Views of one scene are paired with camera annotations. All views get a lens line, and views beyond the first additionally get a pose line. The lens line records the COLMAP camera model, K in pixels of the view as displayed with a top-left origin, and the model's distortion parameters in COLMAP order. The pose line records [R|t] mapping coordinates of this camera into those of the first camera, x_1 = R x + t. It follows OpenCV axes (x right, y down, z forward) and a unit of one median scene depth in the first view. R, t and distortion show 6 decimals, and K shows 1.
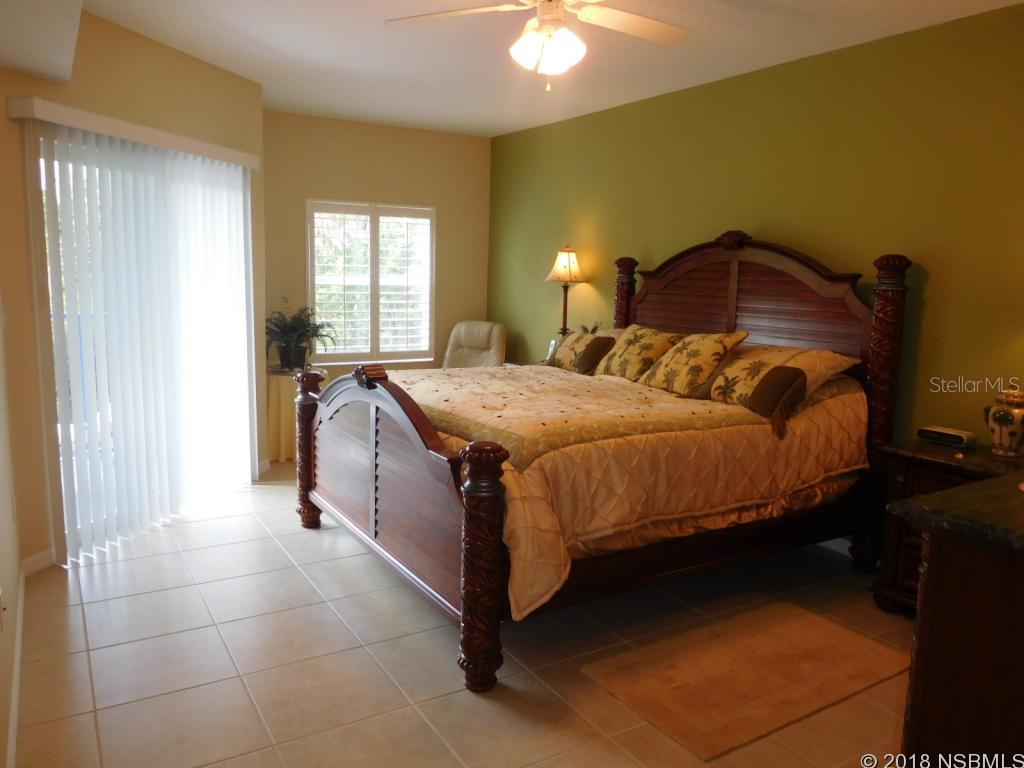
lens RADIAL K [[767.4, 0, 512.0], [0, 767.4, 384.0], [0, 0, 1]] dist [-0.013864, -0.000521]
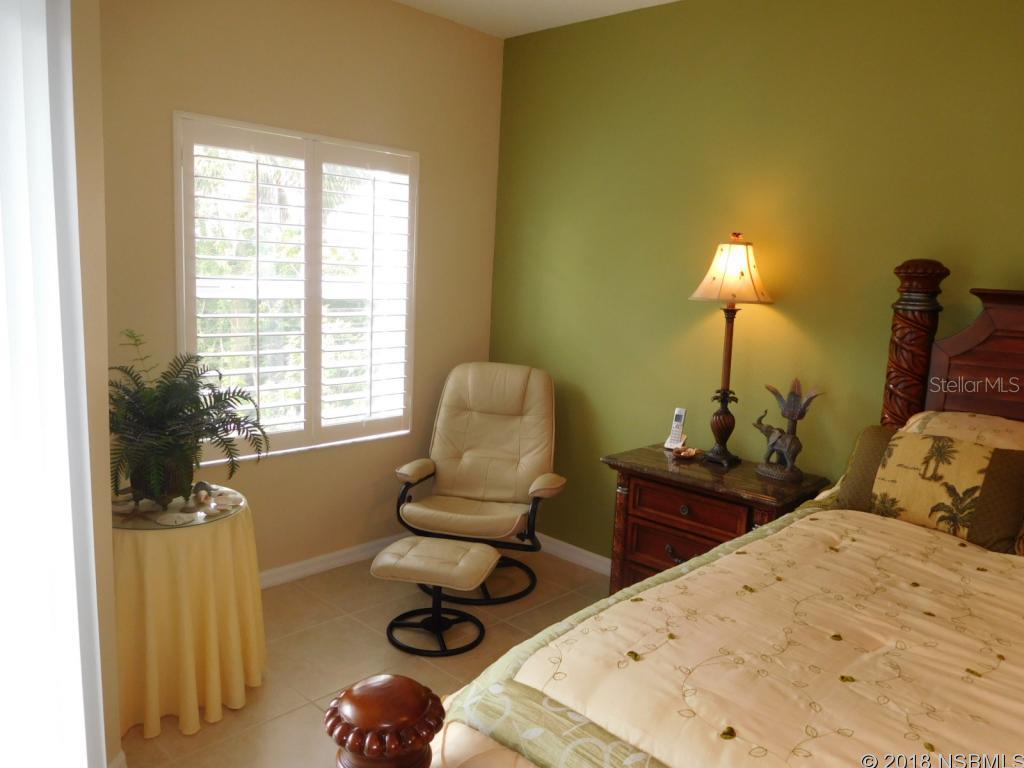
lens RADIAL K [[767.4, 0, 512.0], [0, 767.4, 384.0], [0, 0, 1]] dist [-0.013864, -0.000521]
pose [[0.965905, -0.020767, 0.258064, -0.187852], [0.017378, 0.999730, 0.015406, -0.079558], [-0.258315, -0.010396, 0.966005, 0.485121]]
